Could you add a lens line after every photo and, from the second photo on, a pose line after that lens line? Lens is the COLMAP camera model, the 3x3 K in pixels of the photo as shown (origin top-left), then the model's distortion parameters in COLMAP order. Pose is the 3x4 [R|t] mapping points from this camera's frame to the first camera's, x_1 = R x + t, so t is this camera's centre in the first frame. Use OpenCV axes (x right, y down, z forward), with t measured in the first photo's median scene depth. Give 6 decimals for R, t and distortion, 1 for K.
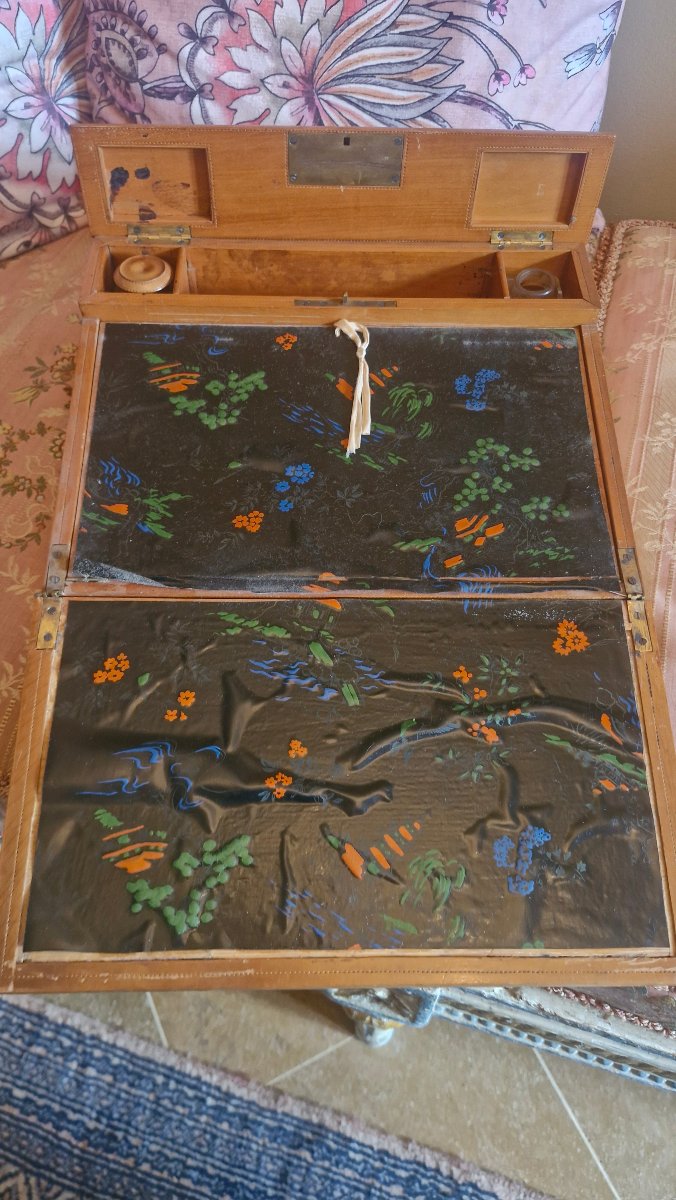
lens RADIAL K [[857.0, 0, 329.4], [0, 857.0, 593.8], [0, 0, 1]] dist [0.029880, -0.055222]
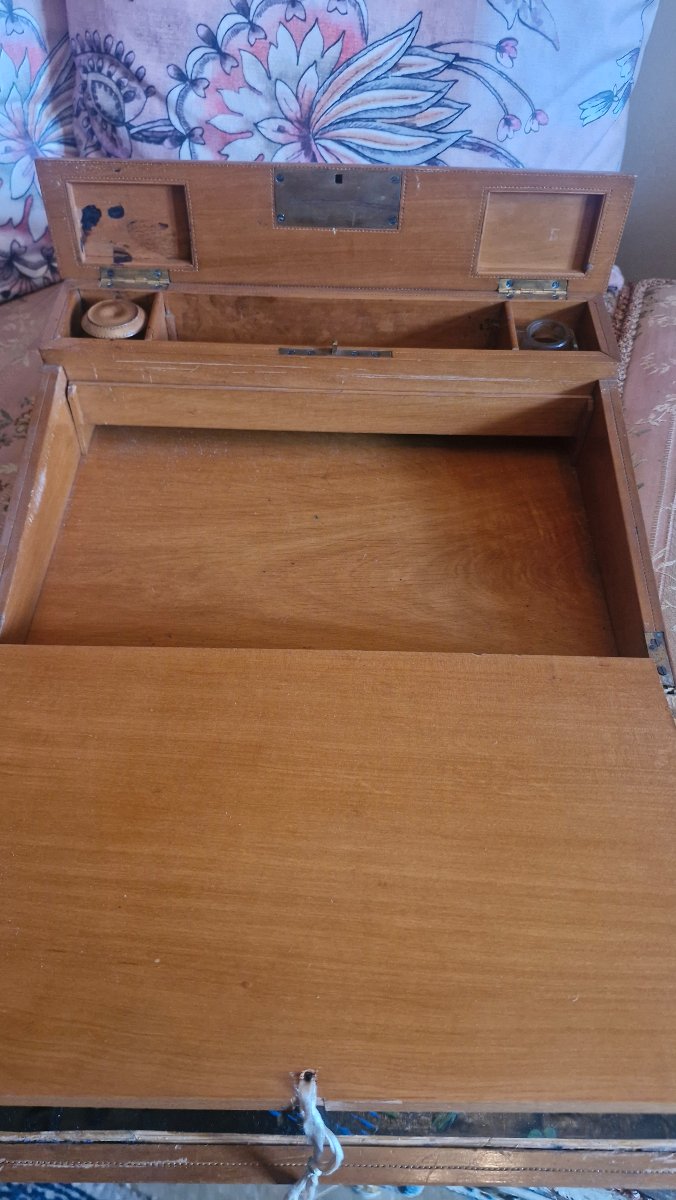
lens RADIAL K [[857.0, 0, 334.0], [0, 857.0, 593.1], [0, 0, 1]] dist [0.029880, -0.055222]
pose [[0.999711, 0.016210, -0.017757, 0.034605], [-0.017616, 0.996463, -0.082160, -0.012206], [0.016362, 0.082449, 0.996461, 0.115152]]
